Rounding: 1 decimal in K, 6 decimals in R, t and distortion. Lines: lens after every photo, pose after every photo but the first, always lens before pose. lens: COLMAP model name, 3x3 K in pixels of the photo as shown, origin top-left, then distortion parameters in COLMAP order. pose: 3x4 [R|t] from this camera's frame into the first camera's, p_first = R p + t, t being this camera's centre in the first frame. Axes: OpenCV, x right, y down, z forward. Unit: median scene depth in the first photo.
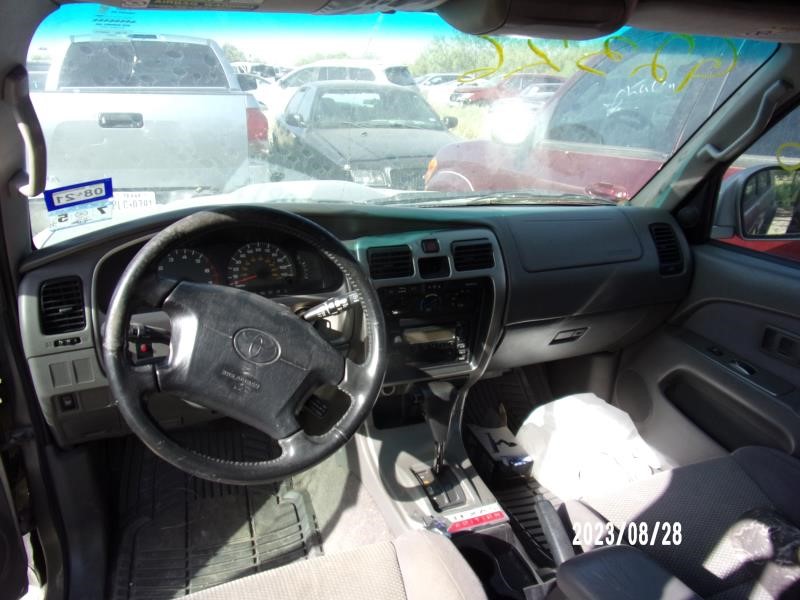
lens RADIAL K [[556.5, 0, 400.0], [0, 556.5, 300.0], [0, 0, 1]] dist [-0.021540, -0.000284]
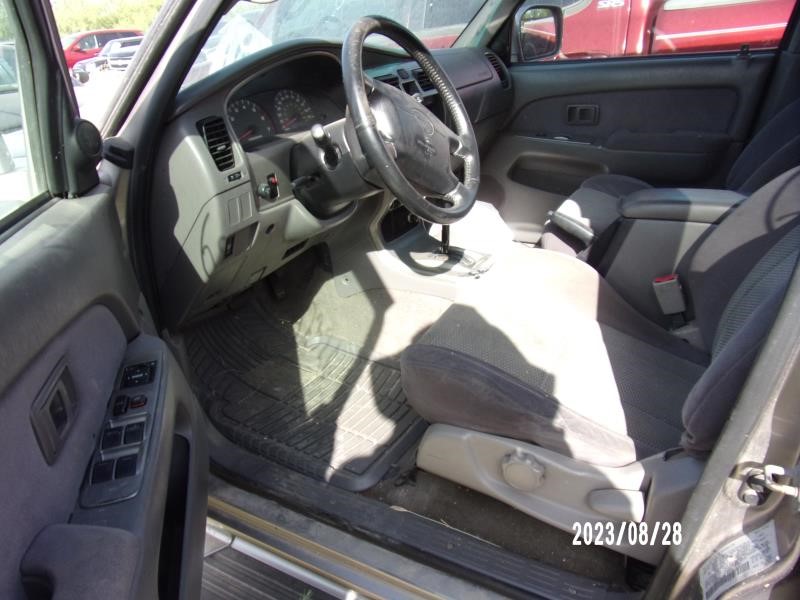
lens RADIAL K [[556.5, 0, 400.0], [0, 556.5, 300.0], [0, 0, 1]] dist [-0.021540, -0.000284]
pose [[0.782668, -0.341672, 0.520280, -0.715601], [0.291880, 0.939736, 0.178050, 0.145172], [-0.549761, 0.012505, 0.835229, -0.045273]]
